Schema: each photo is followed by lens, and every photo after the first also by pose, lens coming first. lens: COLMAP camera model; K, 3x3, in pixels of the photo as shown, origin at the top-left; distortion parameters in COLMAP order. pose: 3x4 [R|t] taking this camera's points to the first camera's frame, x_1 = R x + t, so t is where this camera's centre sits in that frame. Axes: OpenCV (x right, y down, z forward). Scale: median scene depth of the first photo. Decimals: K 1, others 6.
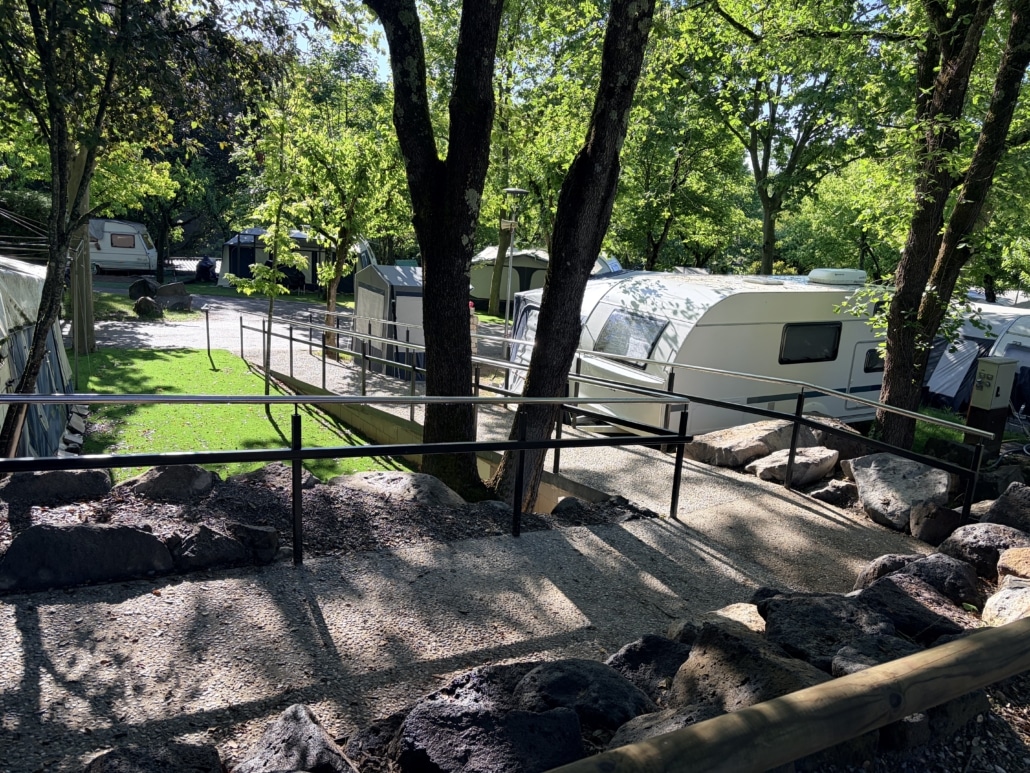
lens RADIAL K [[803.1, 0, 512.4], [0, 803.1, 472.0], [0, 0, 1]] dist [-0.003718, -0.015740]
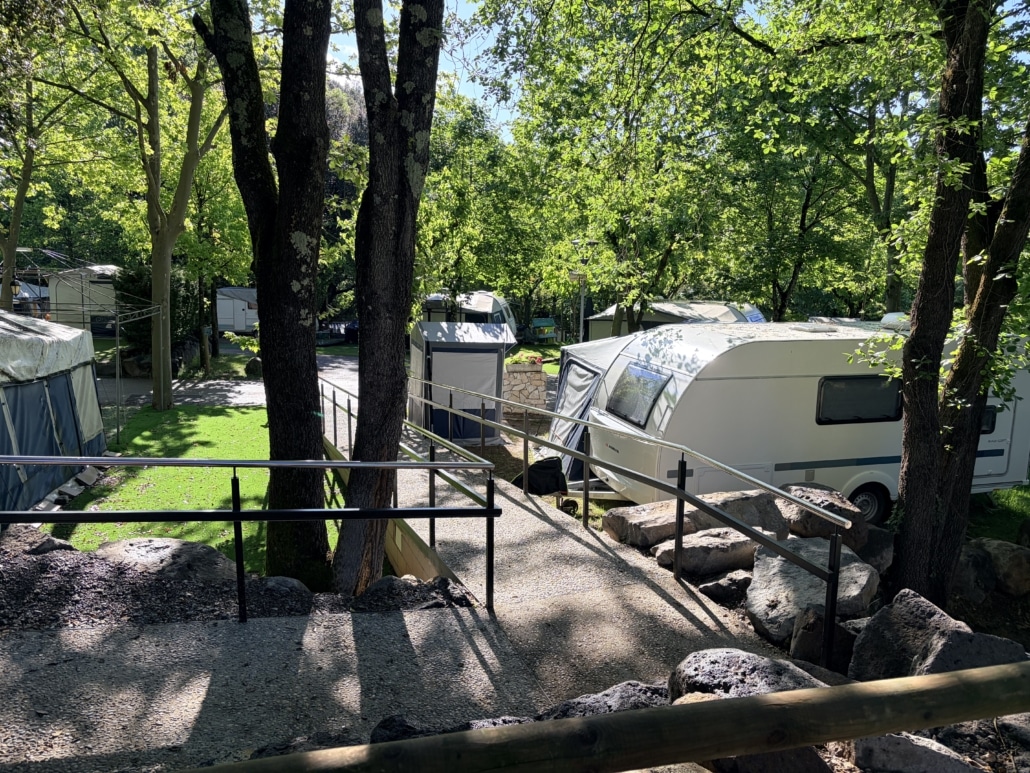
lens RADIAL K [[803.1, 0, 512.4], [0, 803.1, 472.0], [0, 0, 1]] dist [-0.003718, -0.015740]
pose [[0.967543, 0.020848, -0.251843, 0.332724], [-0.038372, 0.997156, -0.064870, -0.023530], [0.249775, 0.072428, 0.965591, 0.147719]]
